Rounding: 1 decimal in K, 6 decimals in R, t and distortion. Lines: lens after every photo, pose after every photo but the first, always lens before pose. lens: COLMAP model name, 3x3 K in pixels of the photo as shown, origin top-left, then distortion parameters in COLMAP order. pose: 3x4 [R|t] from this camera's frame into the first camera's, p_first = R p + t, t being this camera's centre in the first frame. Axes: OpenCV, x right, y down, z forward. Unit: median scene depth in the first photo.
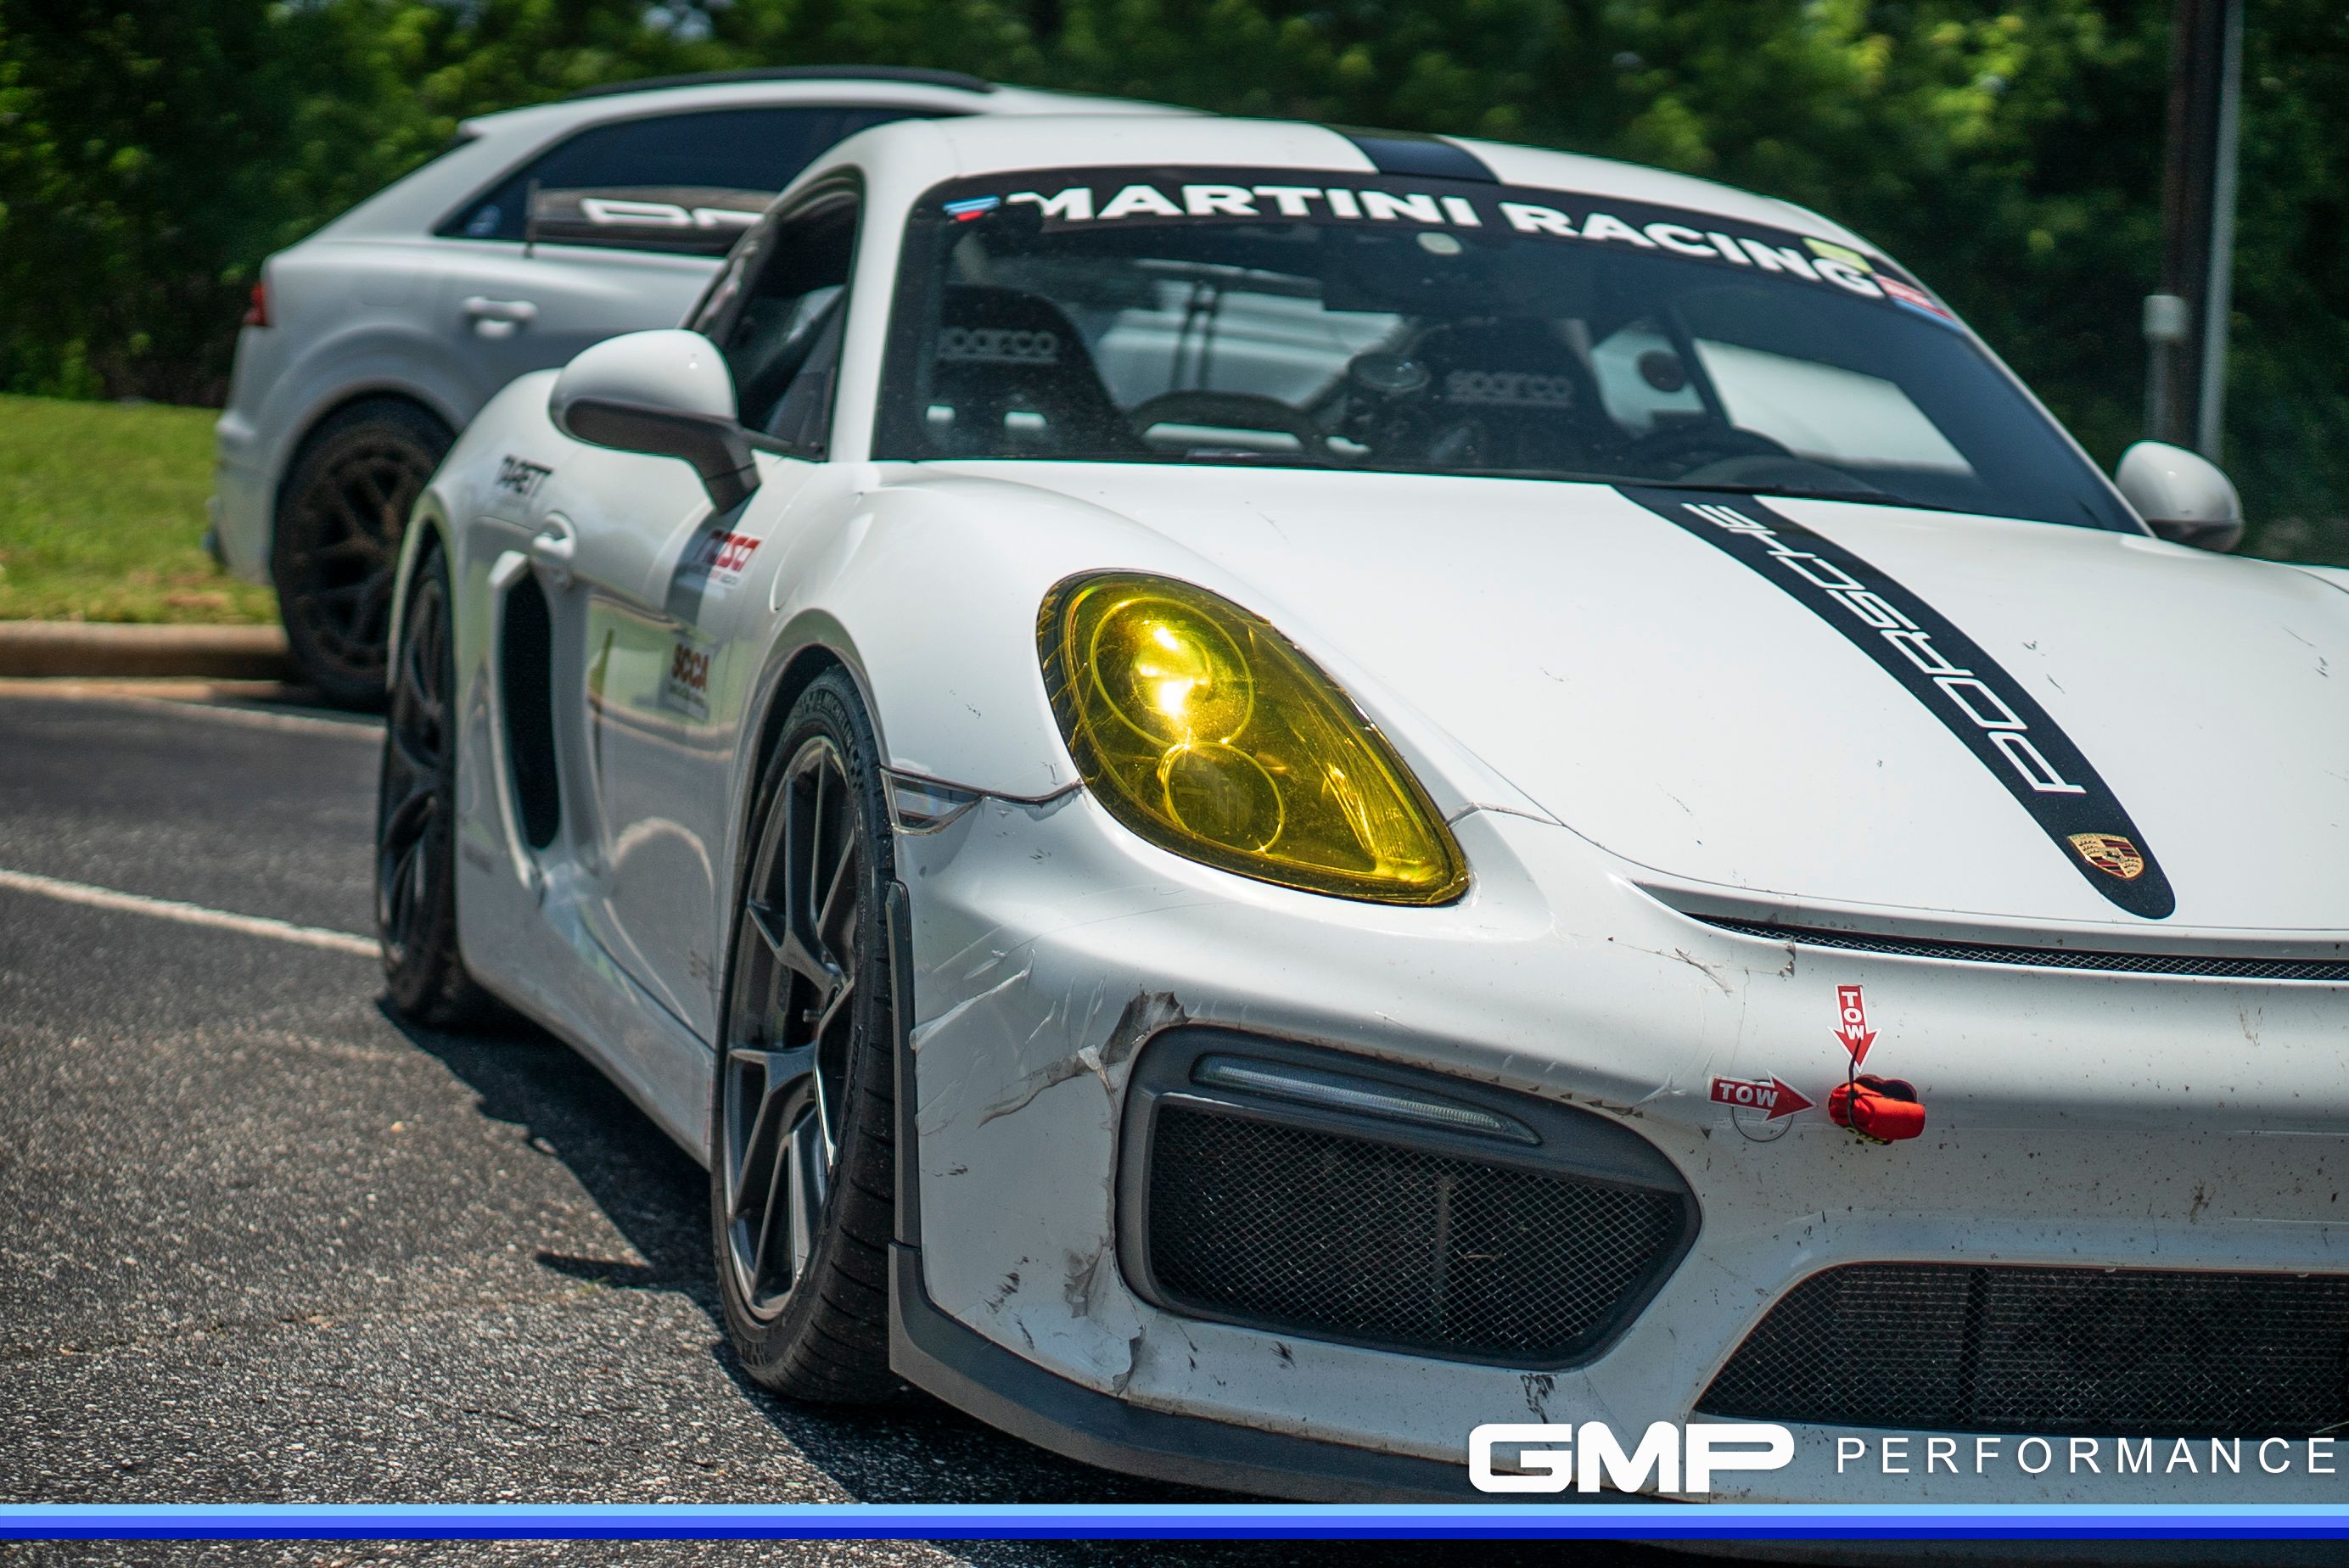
lens RADIAL K [[5039.9, 0, 1174.5], [0, 5039.9, 784.0], [0, 0, 1]] dist [0.076273, -0.377756]
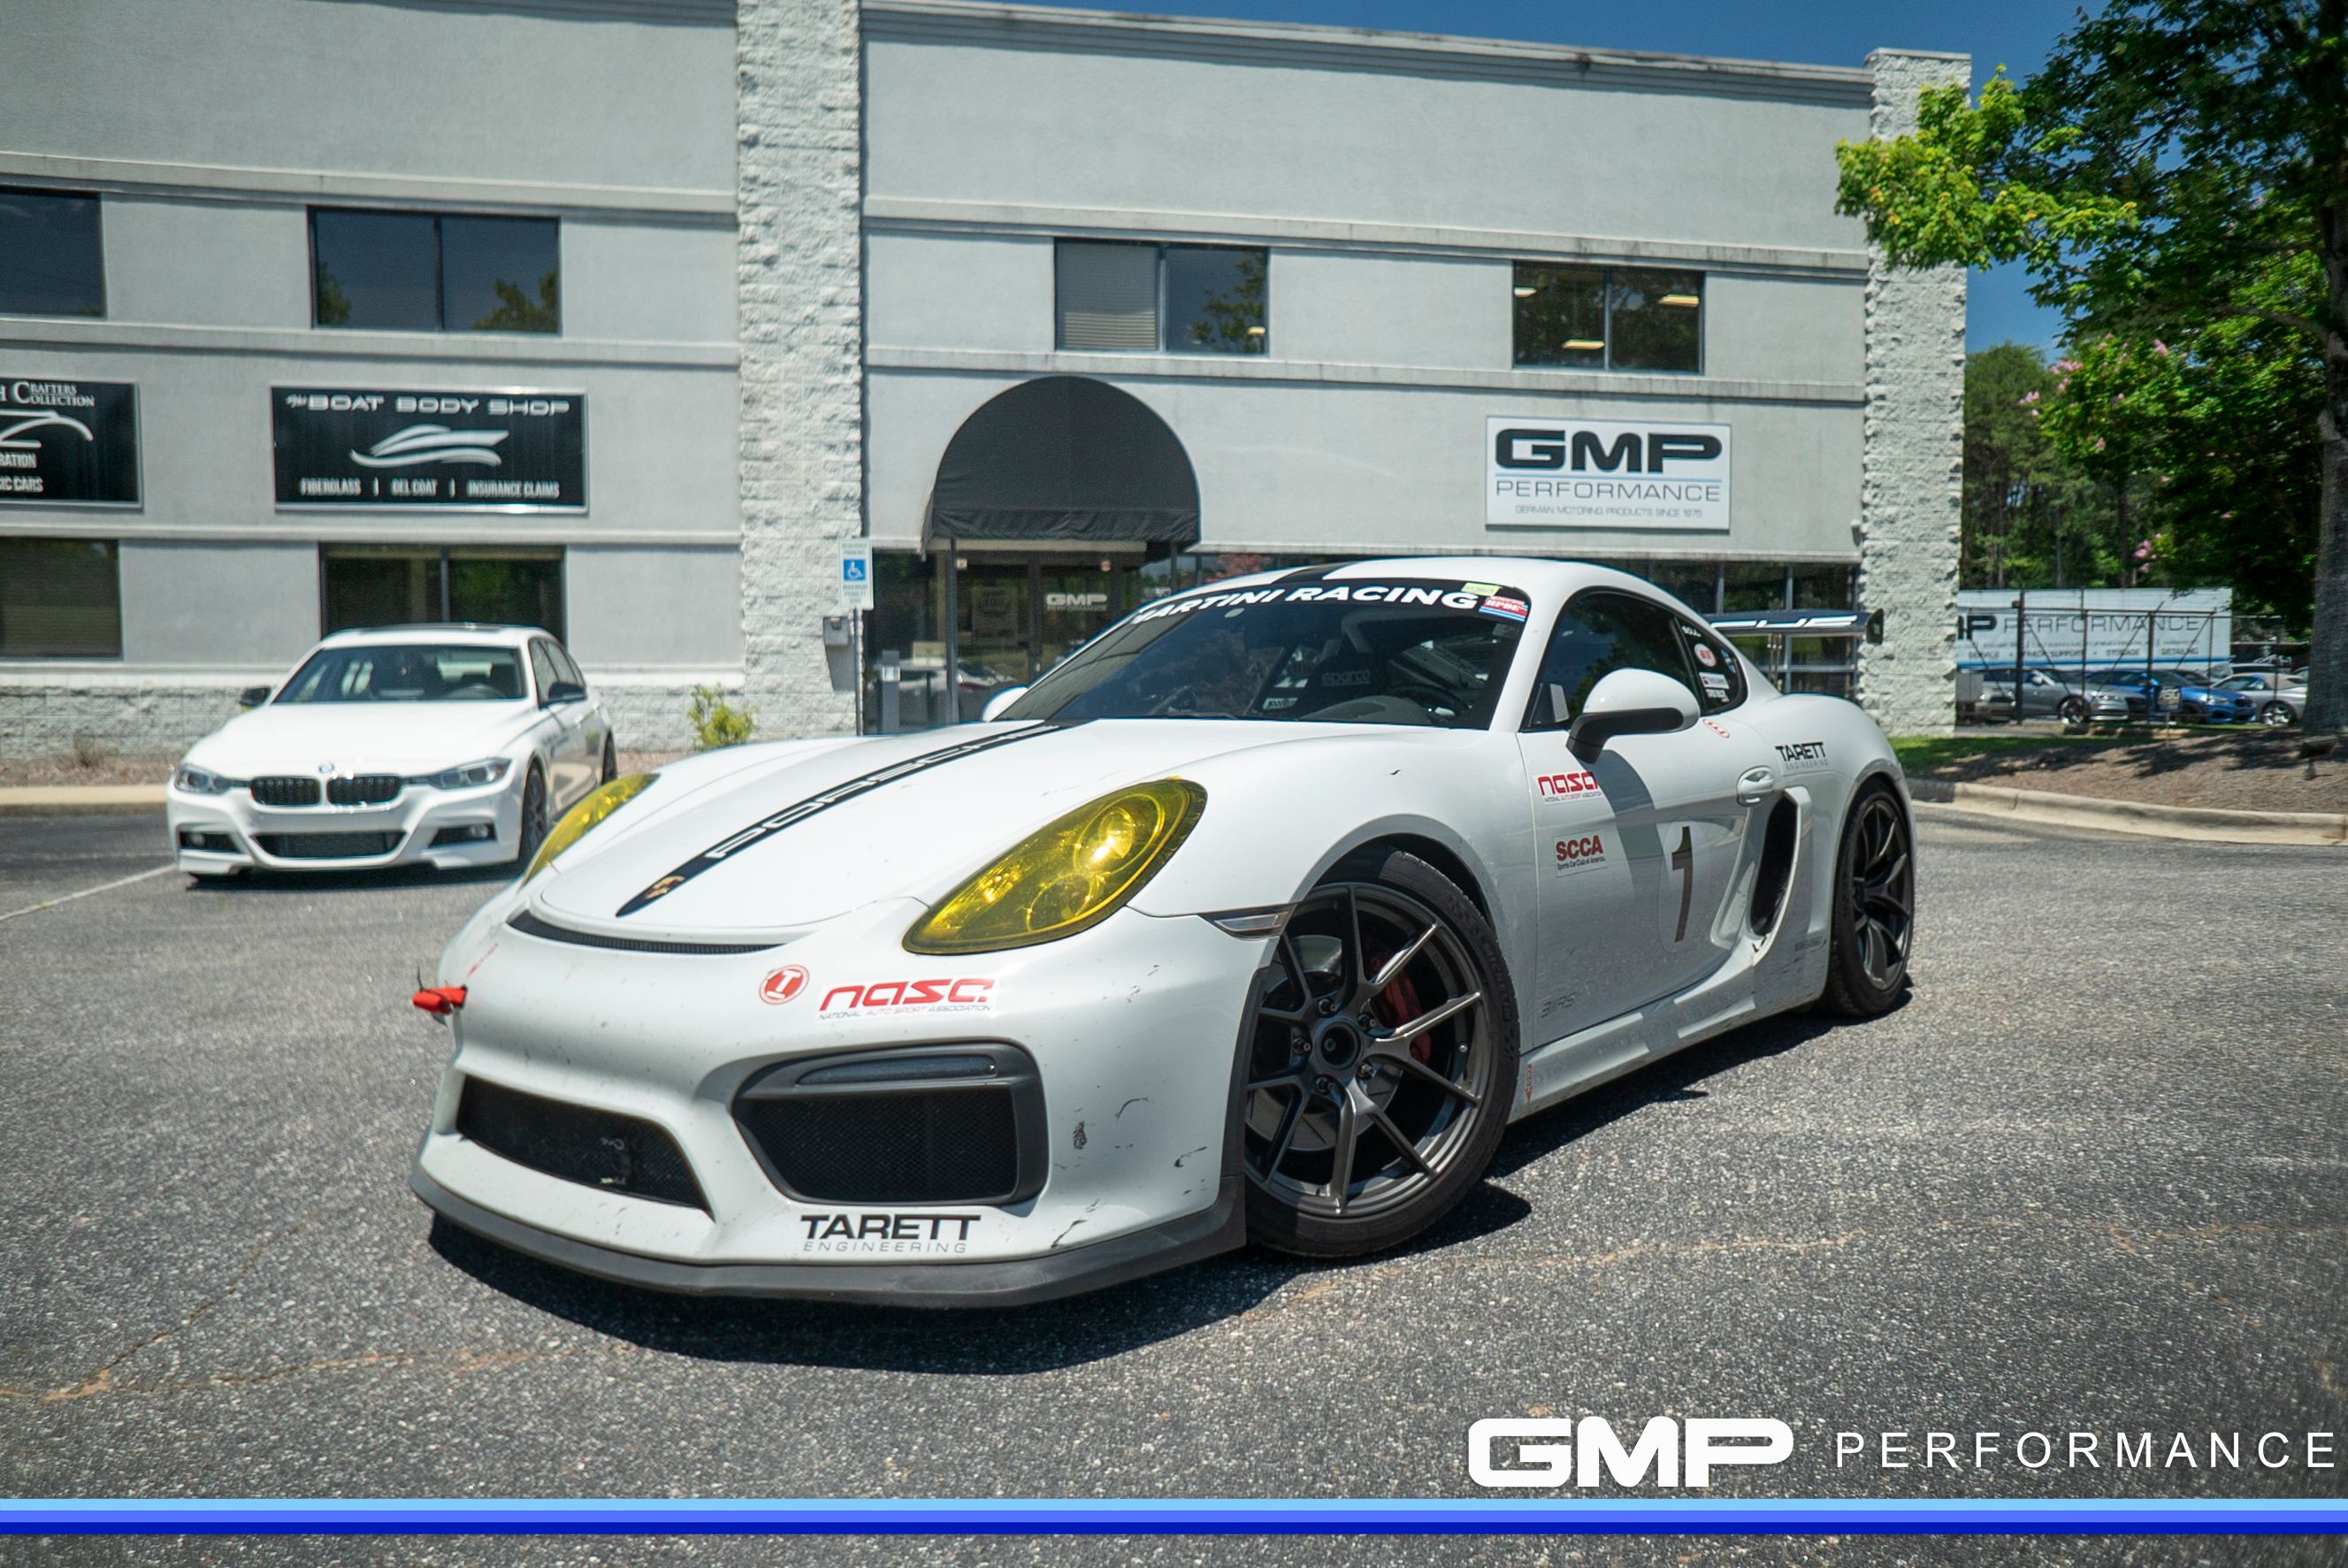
lens RADIAL K [[1673.9, 0, 1163.6], [0, 1673.9, 783.0], [0, 0, 1]] dist [-0.072747, 0.095818]
pose [[0.556008, -0.049687, -0.829691, 0.808549], [-0.003818, 0.998048, -0.062328, 0.012545], [0.831168, 0.037823, 0.554733, 0.756798]]
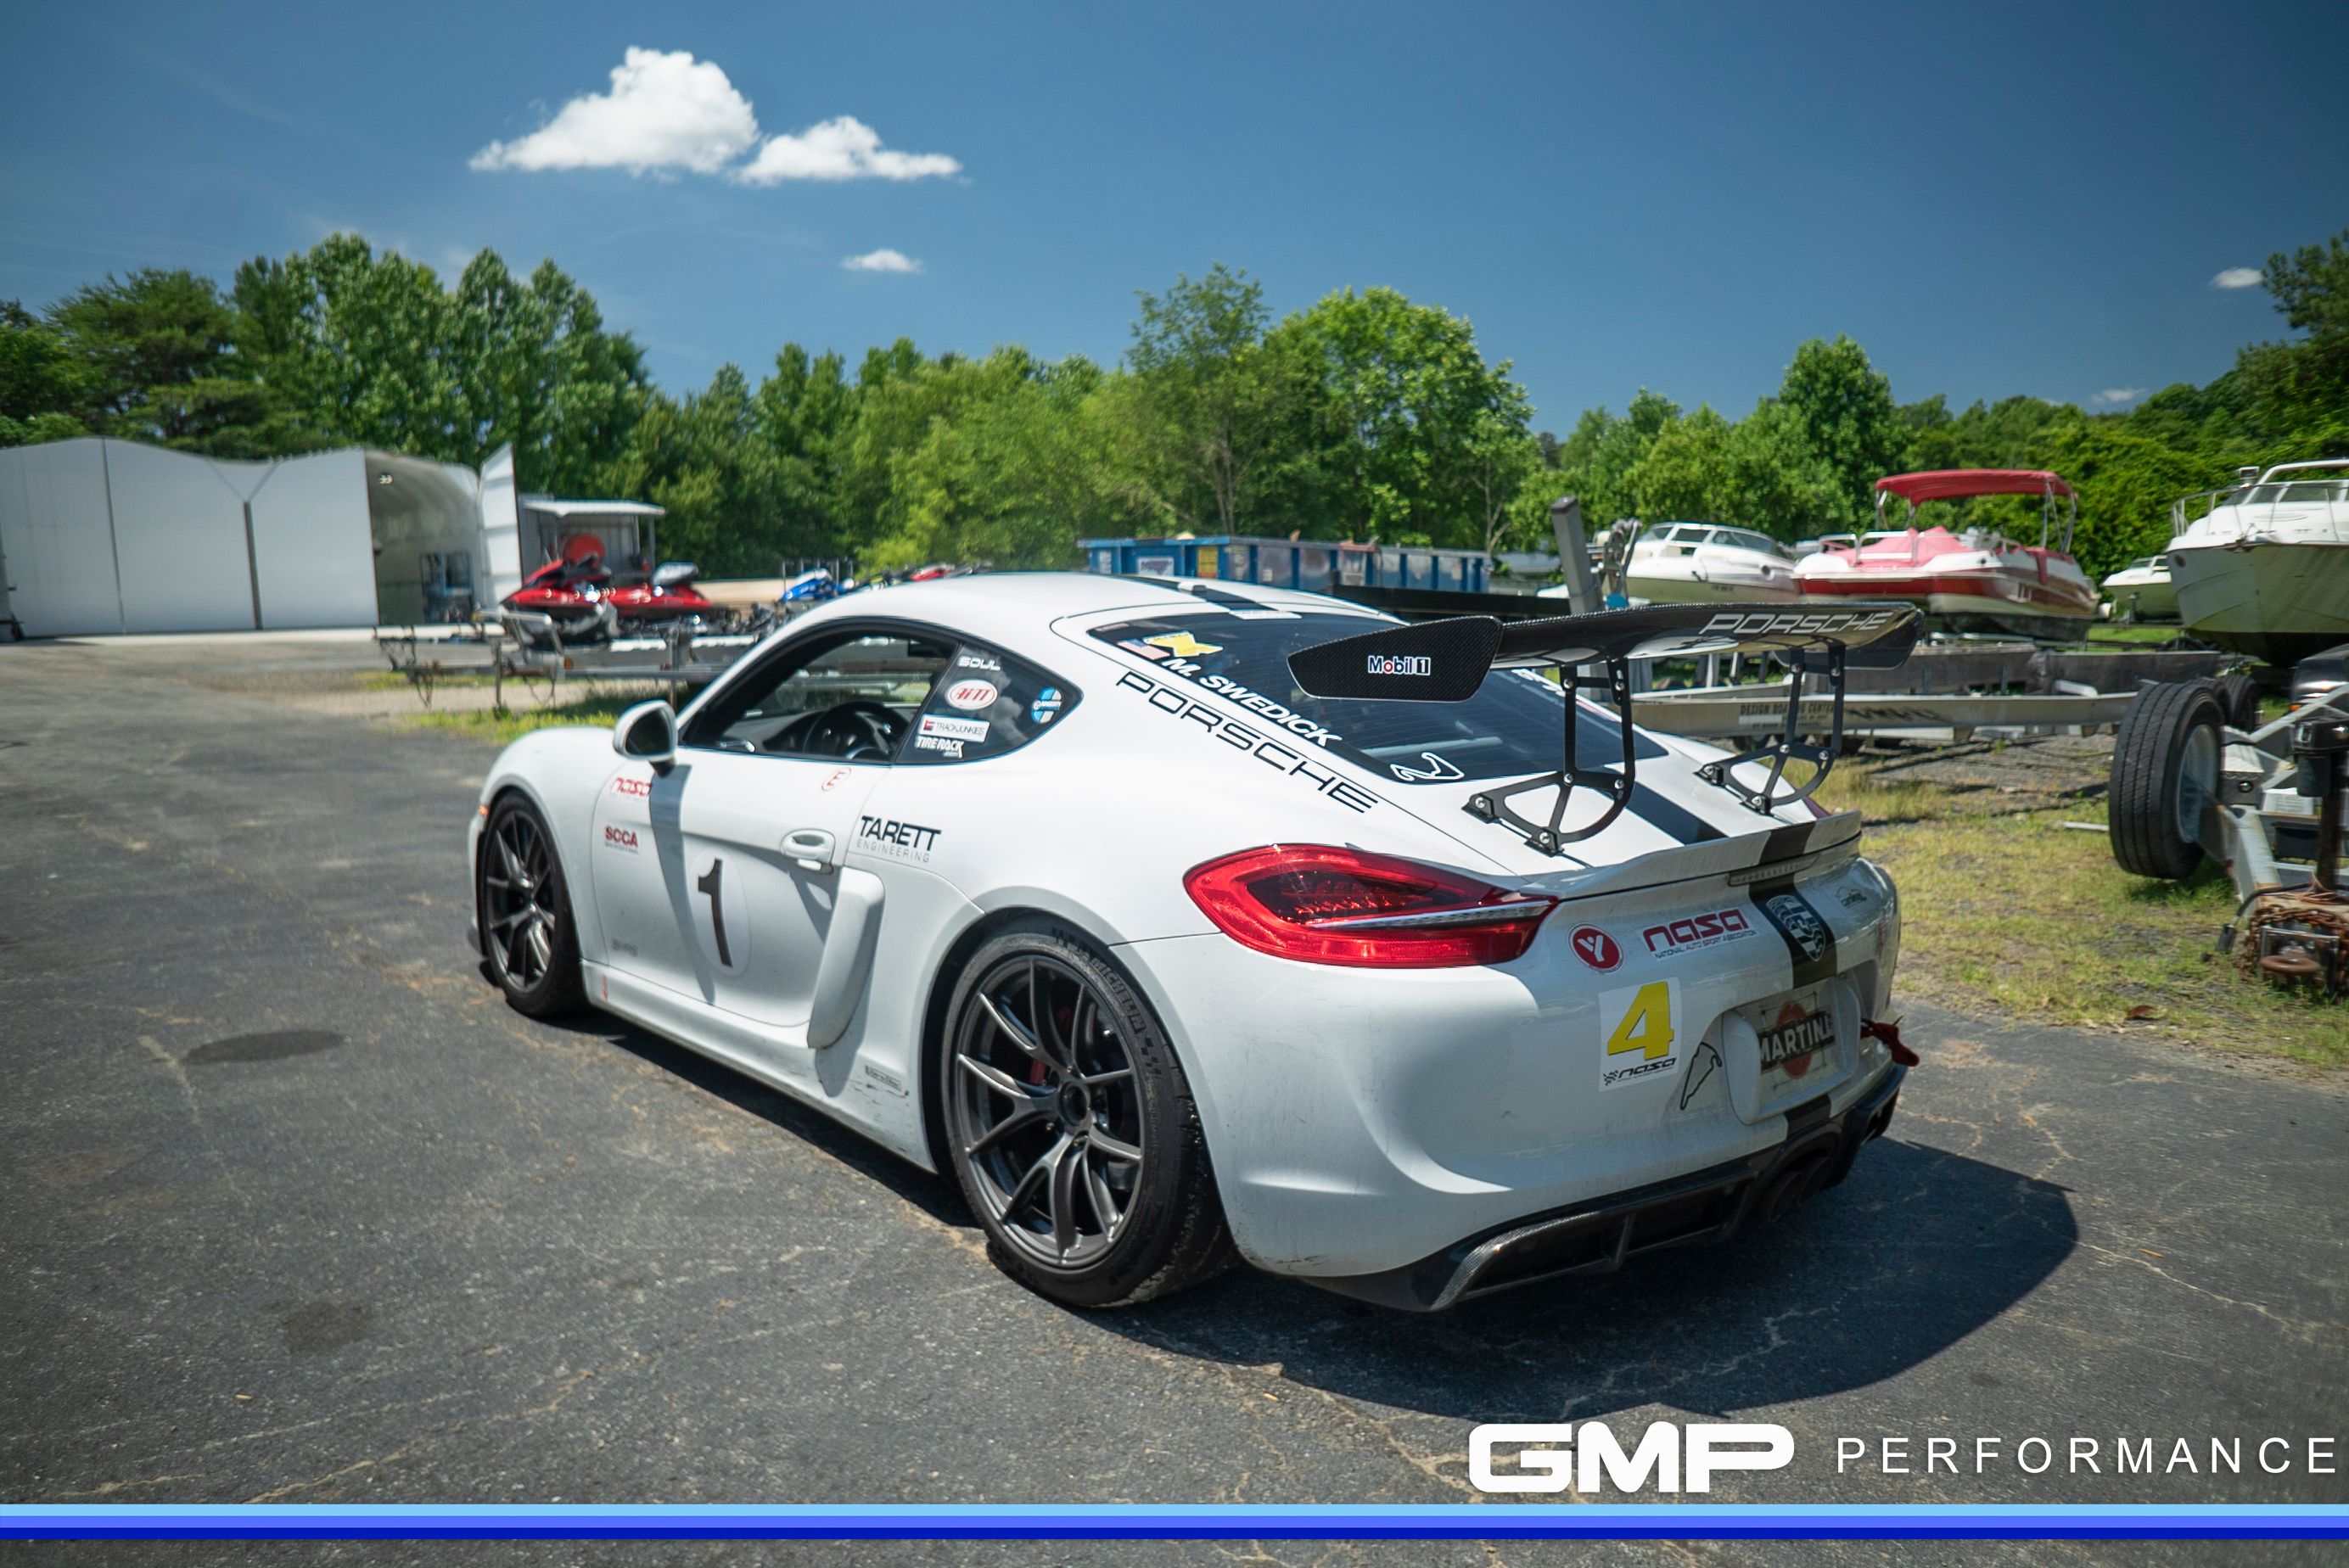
lens RADIAL K [[1599.8, 0, 1167.5], [0, 1599.8, 785.4], [0, 0, 1]] dist [-0.067647, 0.093958]
pose [[-0.898787, -0.020279, -0.437916, 0.402883], [-0.096560, 0.983554, 0.152636, -0.212643], [0.427619, 0.179473, -0.885964, 2.314713]]
